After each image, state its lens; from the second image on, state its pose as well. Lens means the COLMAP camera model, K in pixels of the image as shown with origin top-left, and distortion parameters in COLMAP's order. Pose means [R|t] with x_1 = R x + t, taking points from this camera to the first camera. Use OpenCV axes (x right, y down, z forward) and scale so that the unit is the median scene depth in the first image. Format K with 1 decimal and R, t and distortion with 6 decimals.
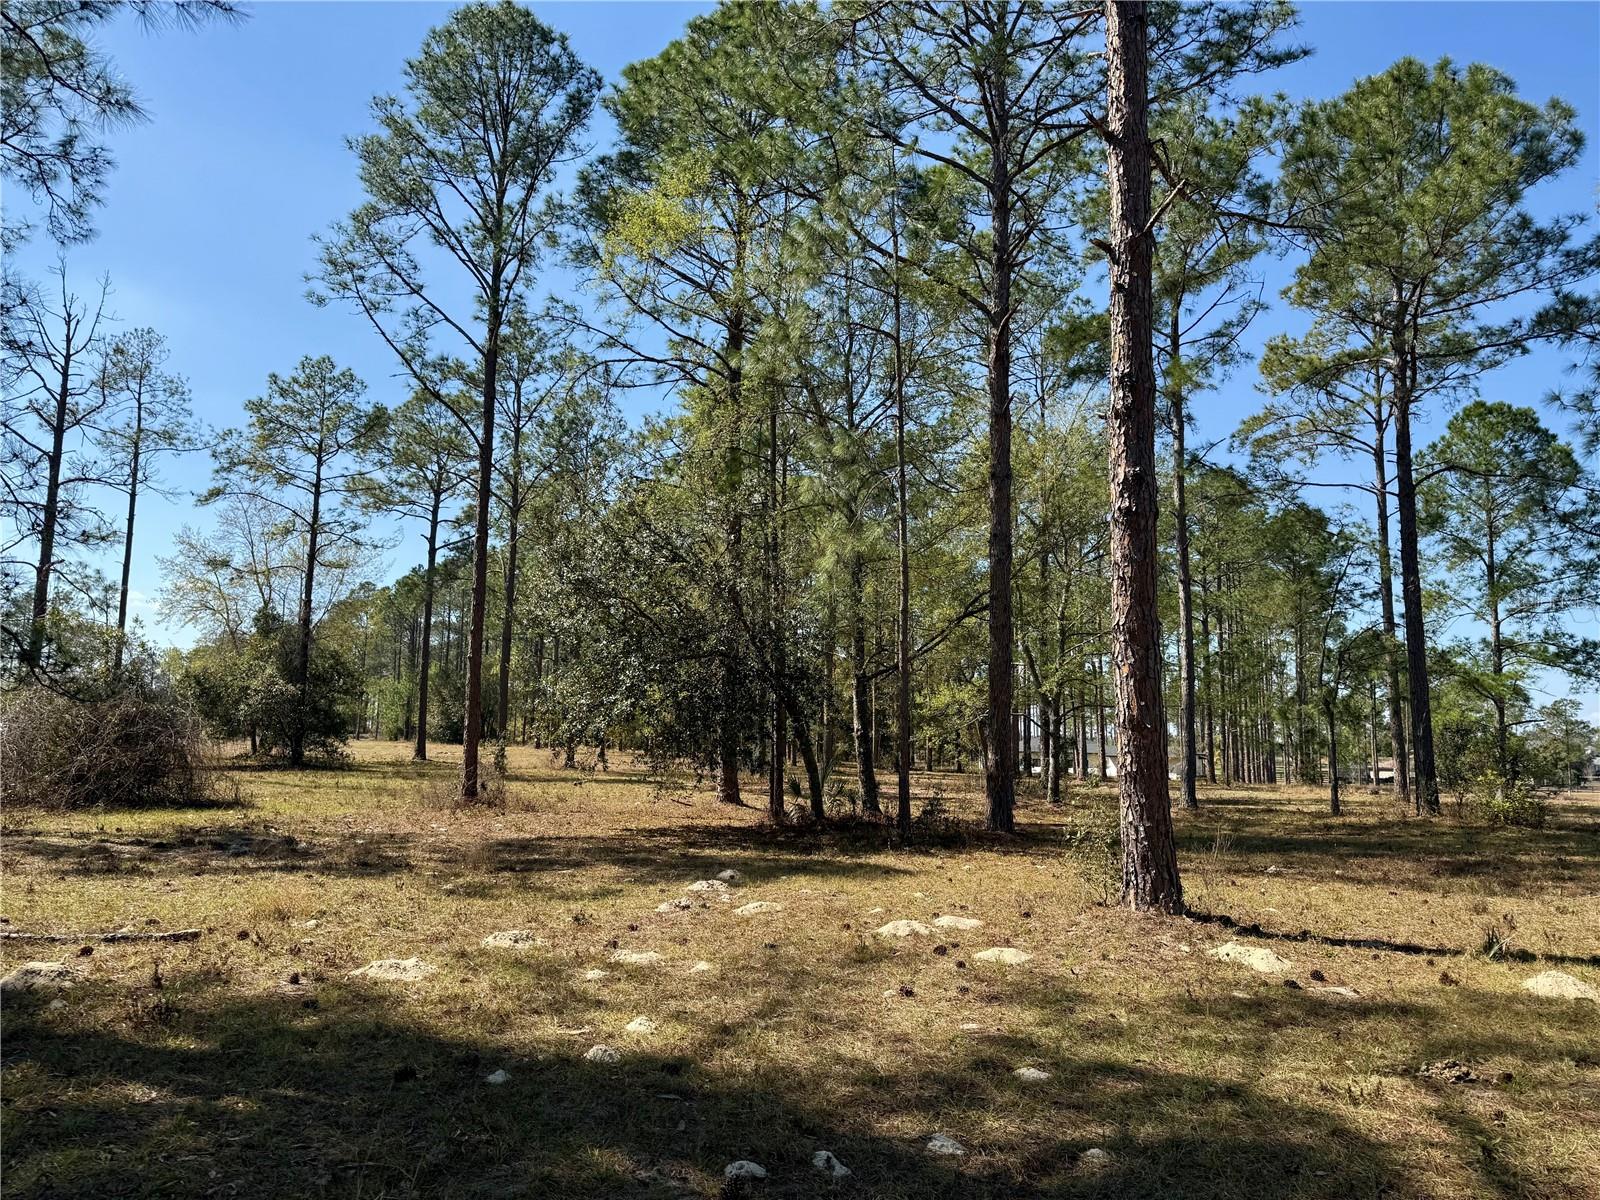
lens RADIAL K [[1150.6, 0, 800.0], [0, 1150.6, 600.0], [0, 0, 1]] dist [0.102004, -0.117064]
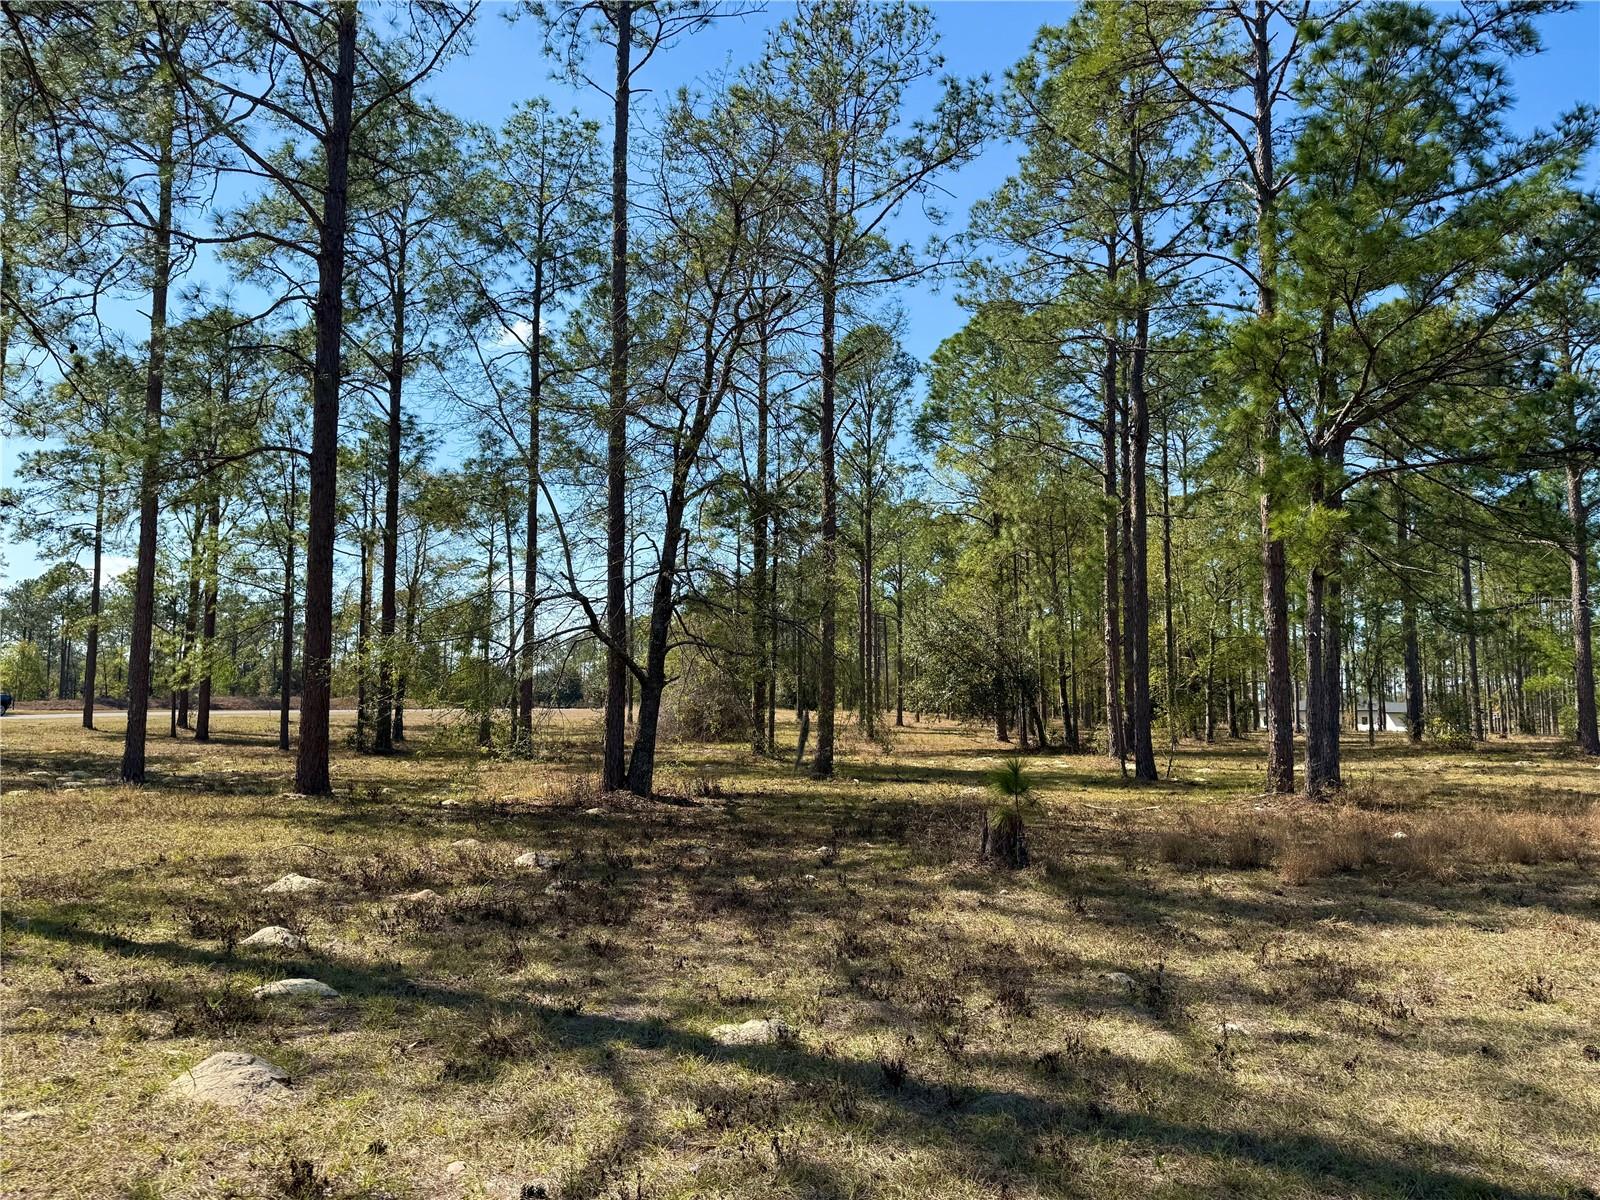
lens RADIAL K [[1150.6, 0, 800.0], [0, 1150.6, 600.0], [0, 0, 1]] dist [0.102004, -0.117064]
pose [[0.969040, -0.040503, -0.243561, 0.088467], [0.048413, 0.998474, 0.026578, -0.122977], [0.242112, -0.037546, 0.969521, -0.911254]]
